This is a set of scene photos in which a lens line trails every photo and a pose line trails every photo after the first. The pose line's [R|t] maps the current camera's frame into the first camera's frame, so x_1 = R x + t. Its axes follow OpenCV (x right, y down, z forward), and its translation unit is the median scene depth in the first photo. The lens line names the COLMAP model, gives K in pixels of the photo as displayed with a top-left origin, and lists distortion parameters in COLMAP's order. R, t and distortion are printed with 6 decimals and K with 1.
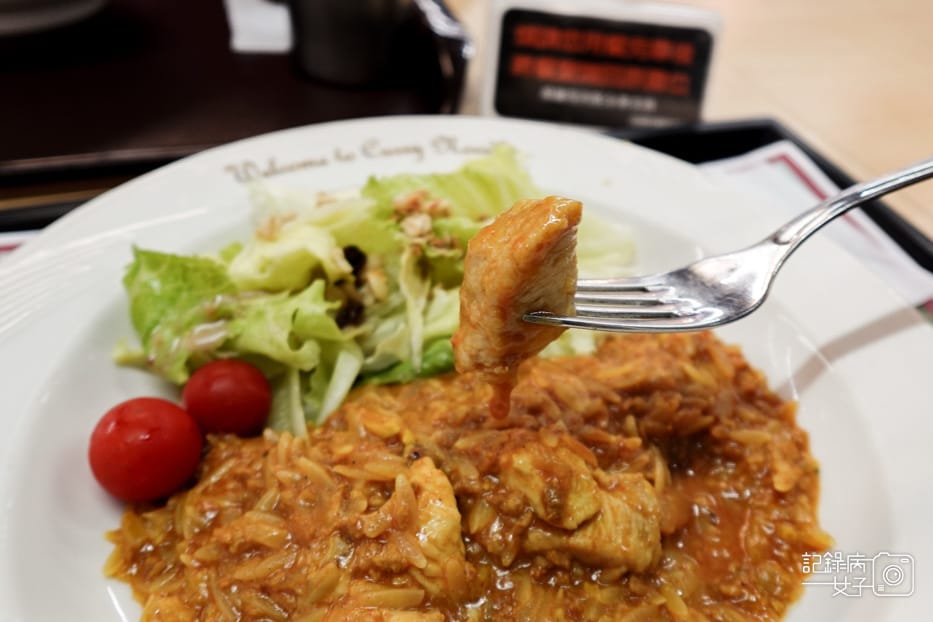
lens RADIAL K [[737.4, 0, 505.0], [0, 737.4, 326.4], [0, 0, 1]] dist [-0.000053, -0.002247]
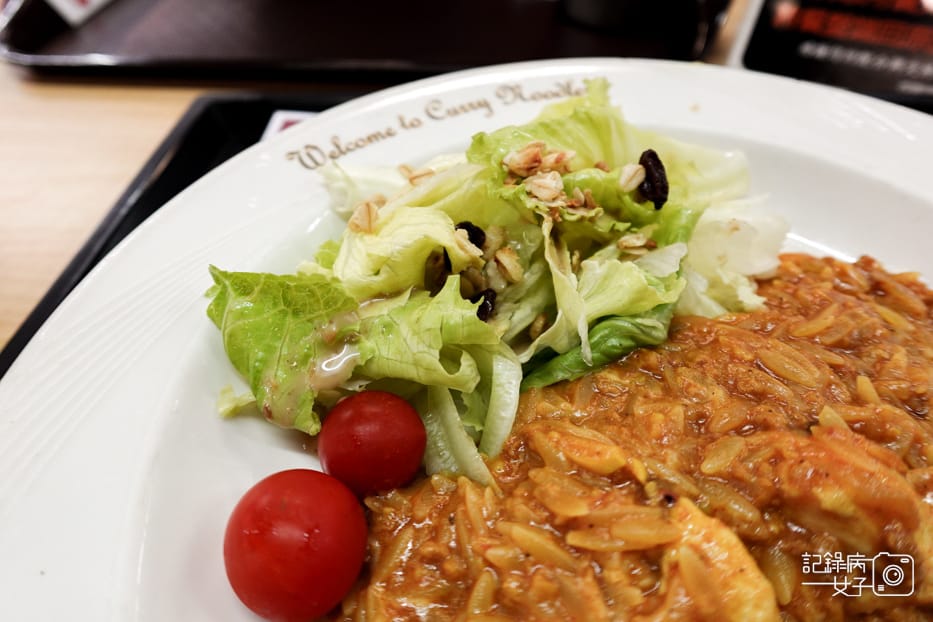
lens RADIAL K [[525.8, 0, 466.5], [0, 525.8, 311.0], [0, 0, 1]] dist [0.001671, -0.000479]
pose [[0.986664, -0.162339, 0.011815, -0.265109], [0.159973, 0.980556, 0.113660, -0.091286], [-0.030037, -0.110254, 0.993449, 0.452441]]
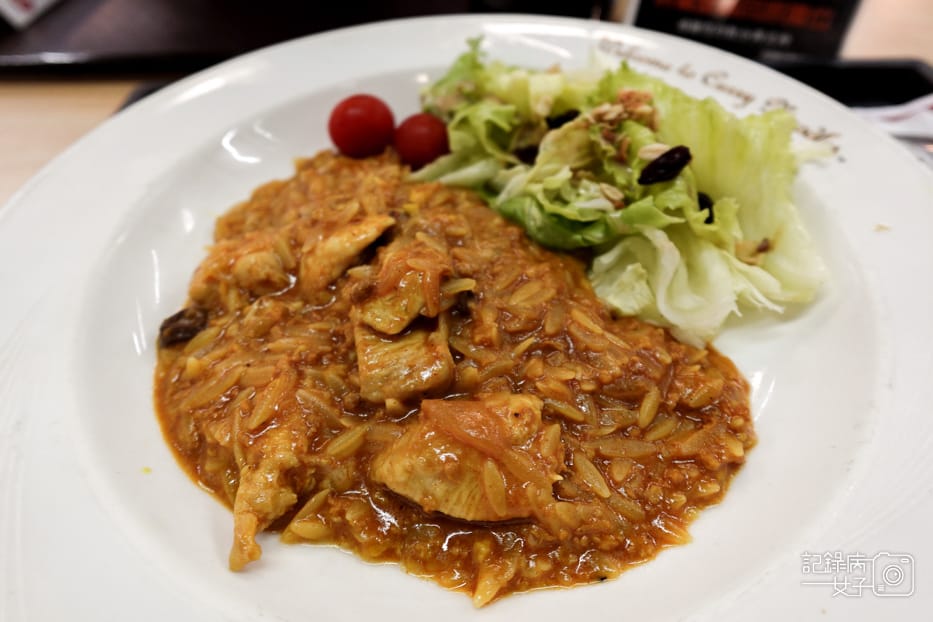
lens RADIAL K [[525.8, 0, 466.5], [0, 525.8, 311.0], [0, 0, 1]] dist [0.001671, -0.000479]
pose [[0.344854, 0.654032, -0.673289, 0.567974], [-0.600638, 0.704969, 0.377163, -0.111344], [0.721325, 0.274337, 0.635948, 0.509694]]
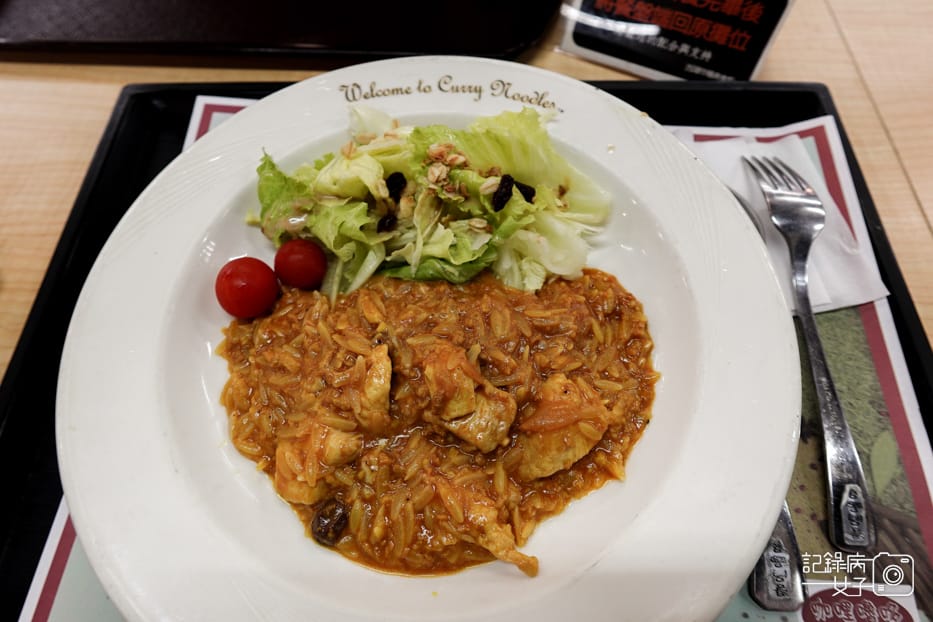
lens RADIAL K [[525.8, 0, 466.5], [0, 525.8, 311.0], [0, 0, 1]] dist [0.001671, -0.000479]
pose [[0.926496, 0.291153, -0.238402, 0.280842], [-0.188220, 0.907141, 0.376389, -0.322836], [0.325851, -0.303851, 0.895263, 0.040675]]
